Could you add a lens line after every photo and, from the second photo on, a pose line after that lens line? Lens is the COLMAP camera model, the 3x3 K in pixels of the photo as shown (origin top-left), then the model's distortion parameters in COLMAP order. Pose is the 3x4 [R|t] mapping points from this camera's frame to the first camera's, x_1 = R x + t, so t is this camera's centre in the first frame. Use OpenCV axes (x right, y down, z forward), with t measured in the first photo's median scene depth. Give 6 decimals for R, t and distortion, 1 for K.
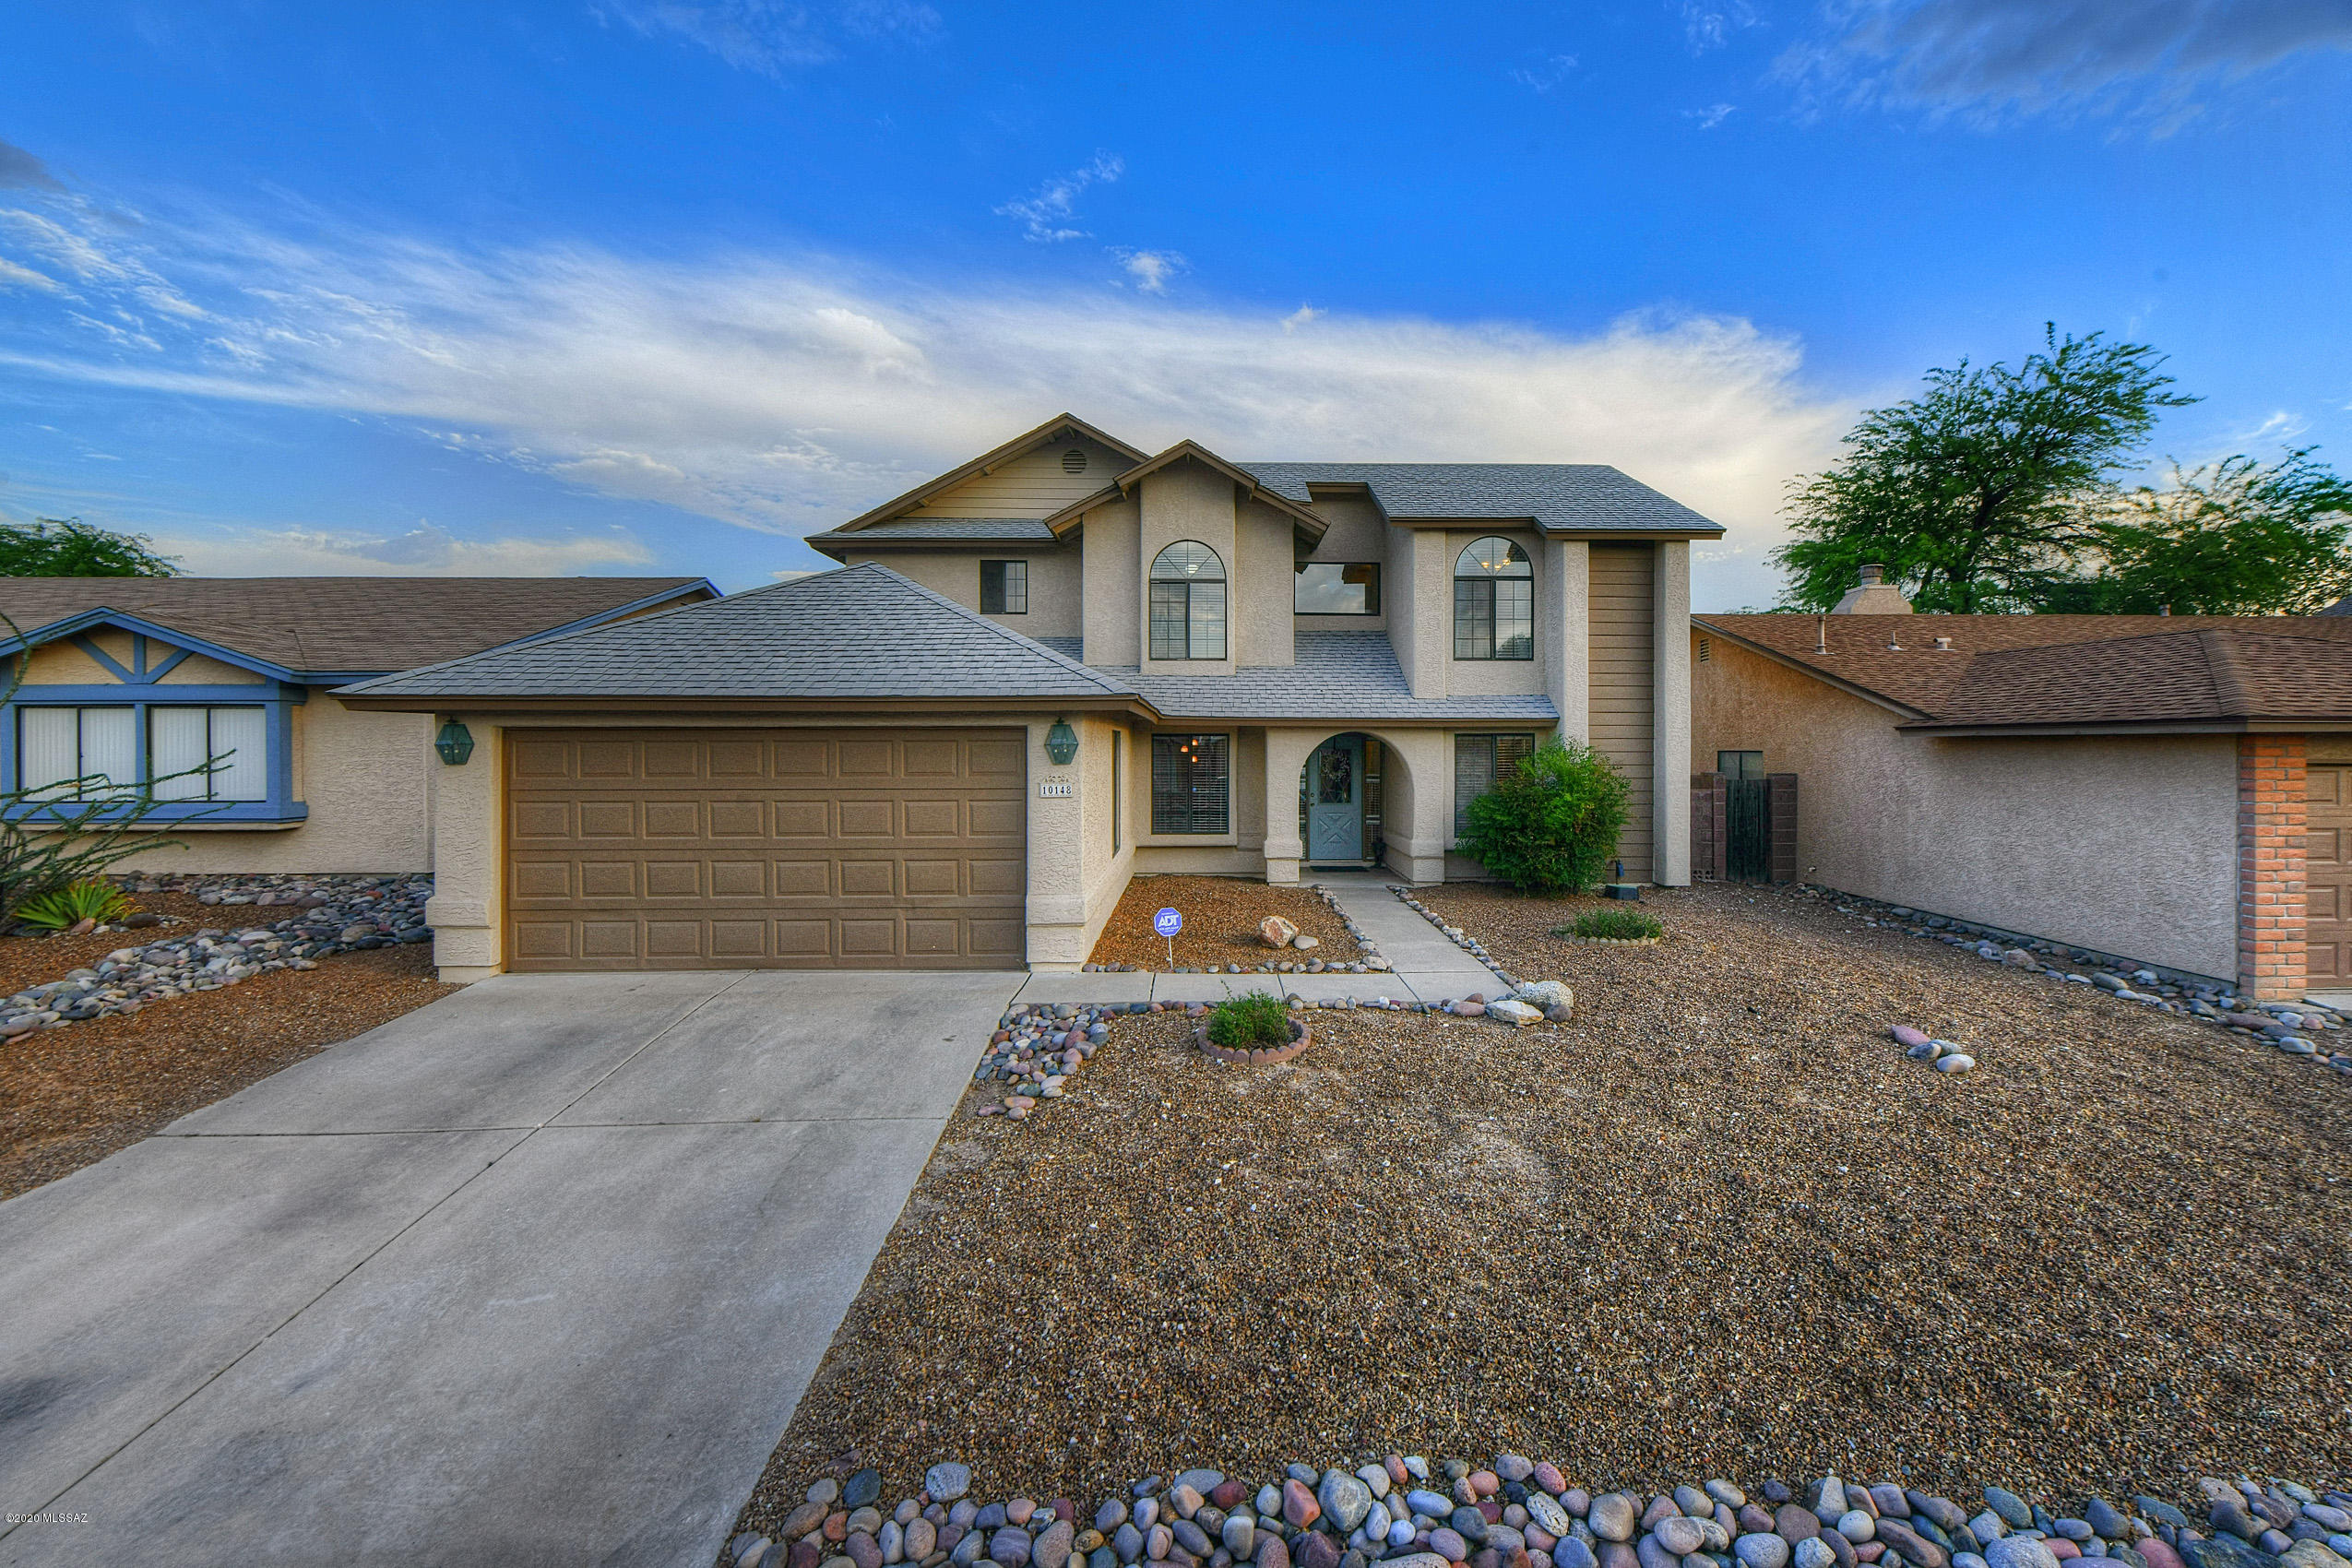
lens RADIAL K [[983.0, 0, 1175.6], [0, 983.0, 747.0], [0, 0, 1]] dist [-0.002856, -0.000857]
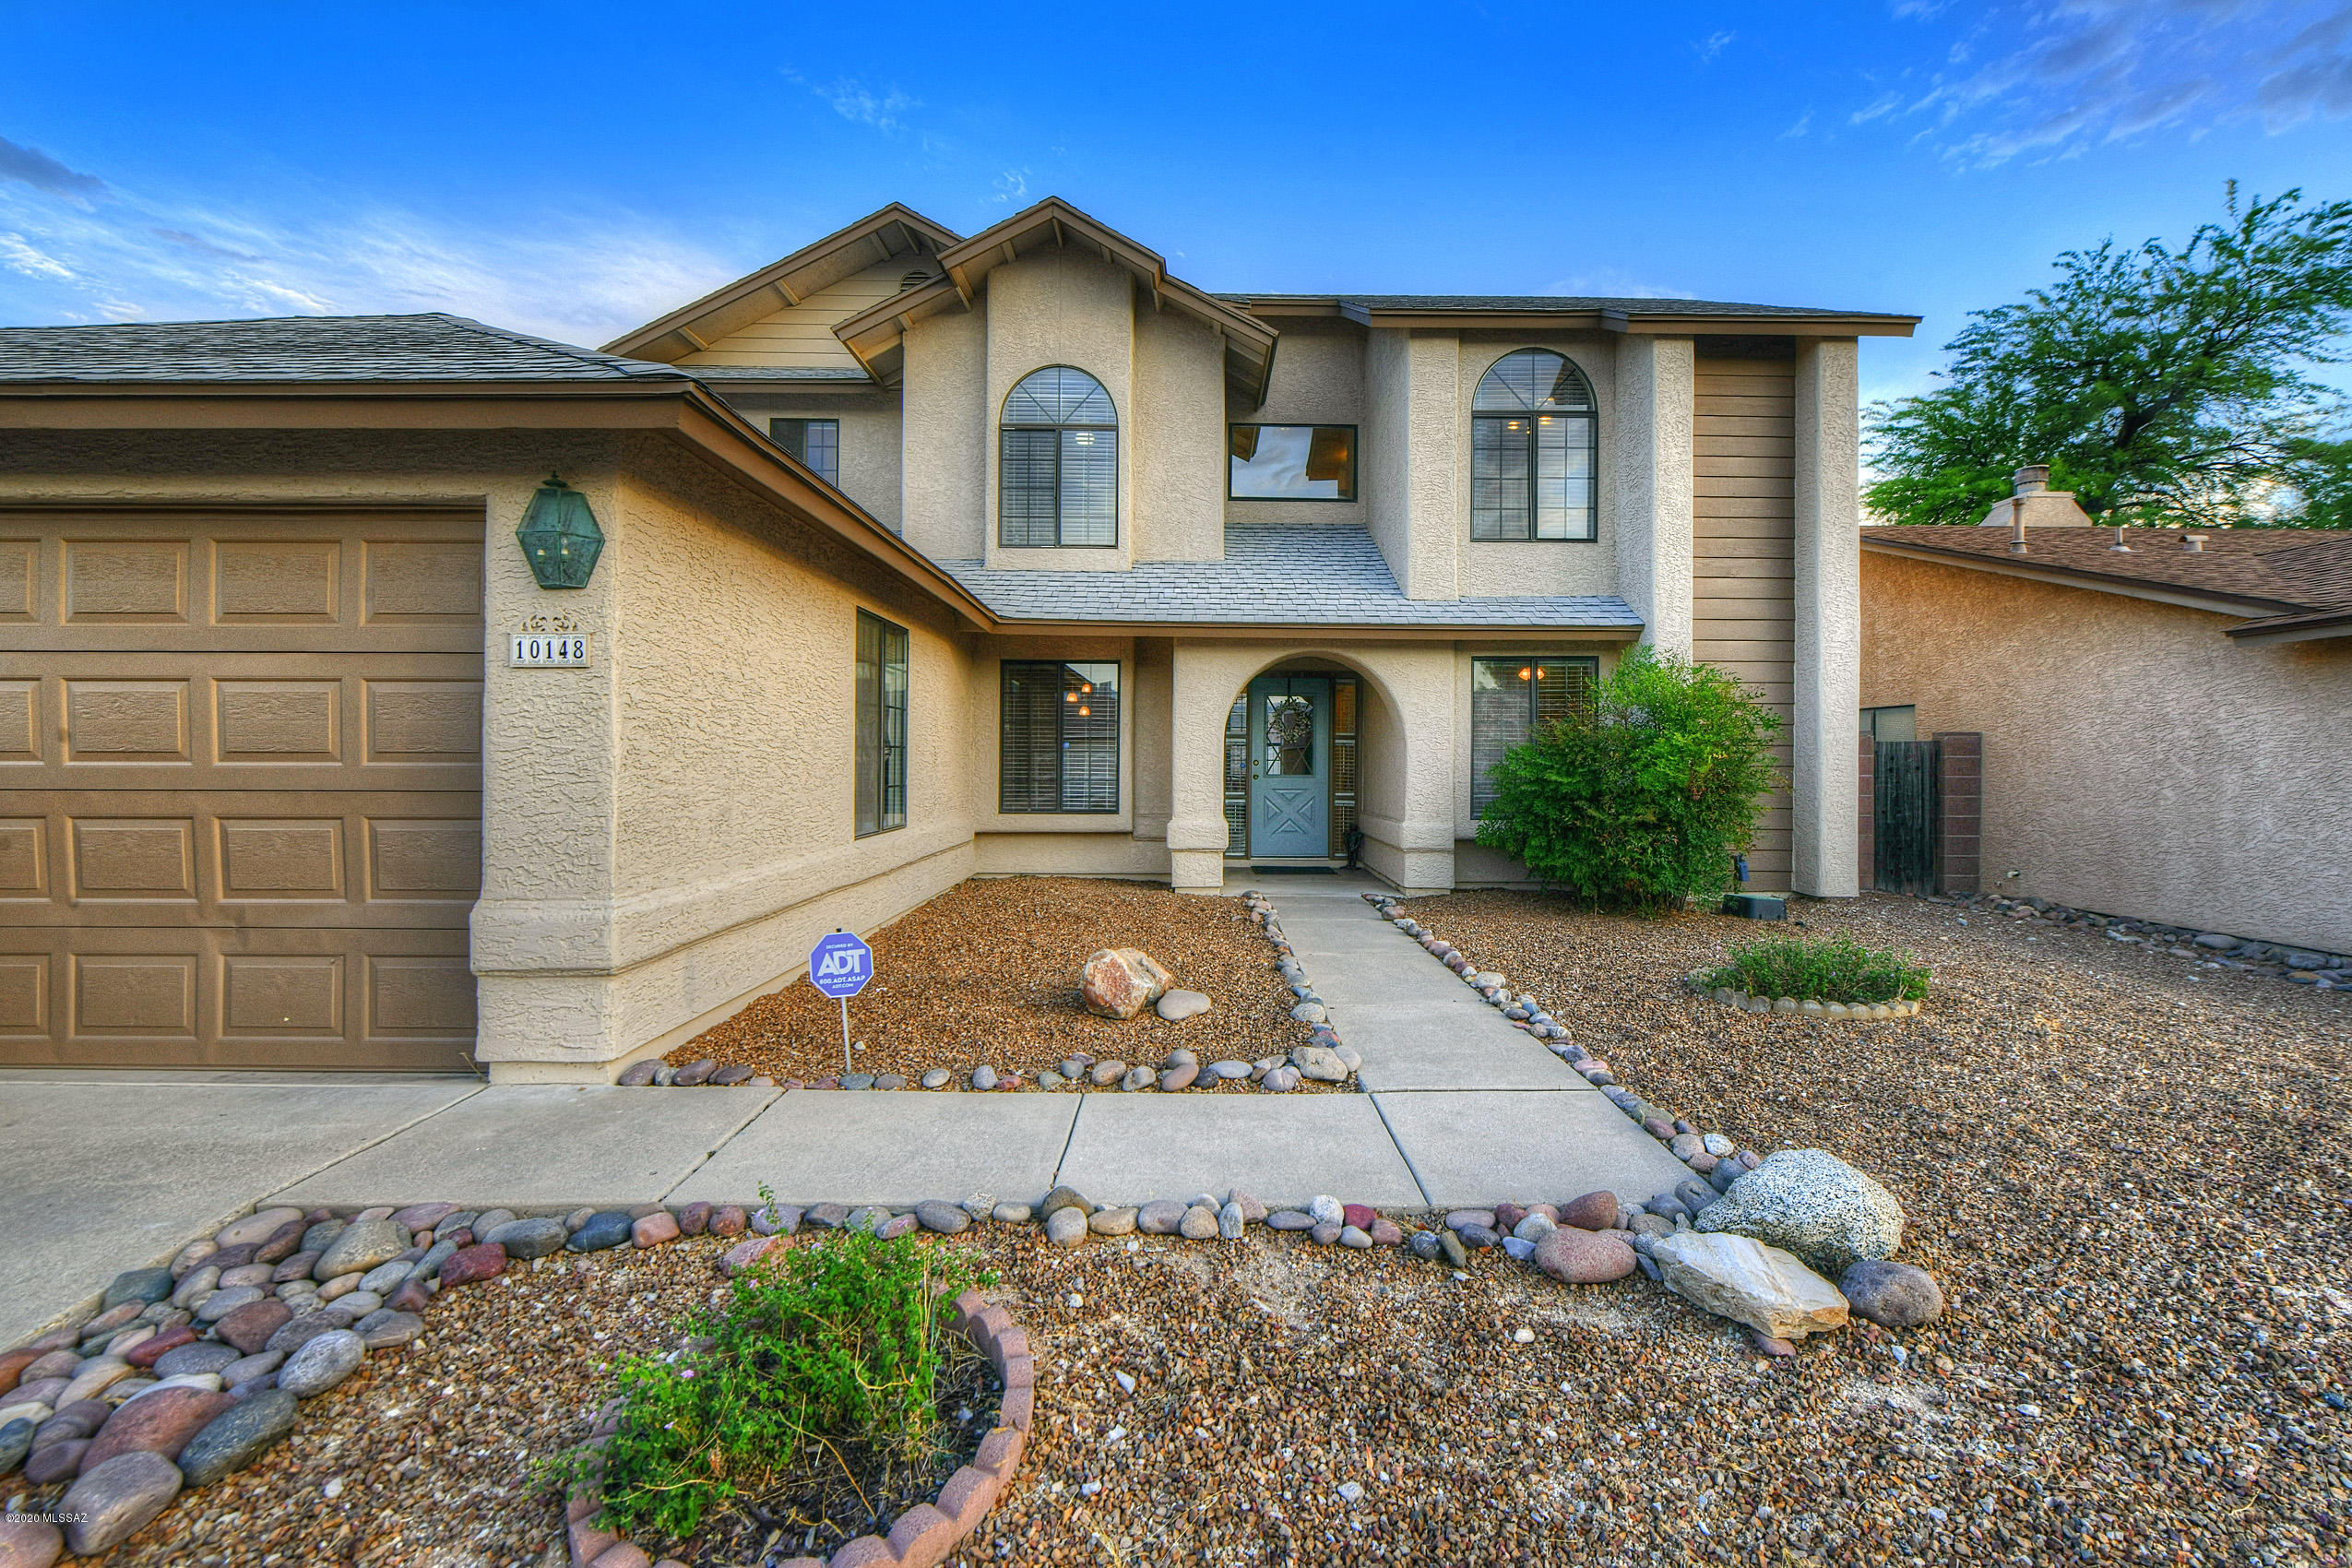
lens RADIAL K [[866.7, 0, 1162.3], [0, 866.7, 781.1], [0, 0, 1]] dist [-0.002527, 0.000162]
pose [[0.999450, 0.001801, -0.033111, 0.104081], [-0.001725, 0.999996, 0.002349, 0.067533], [0.033115, -0.002291, 0.999449, 0.439464]]
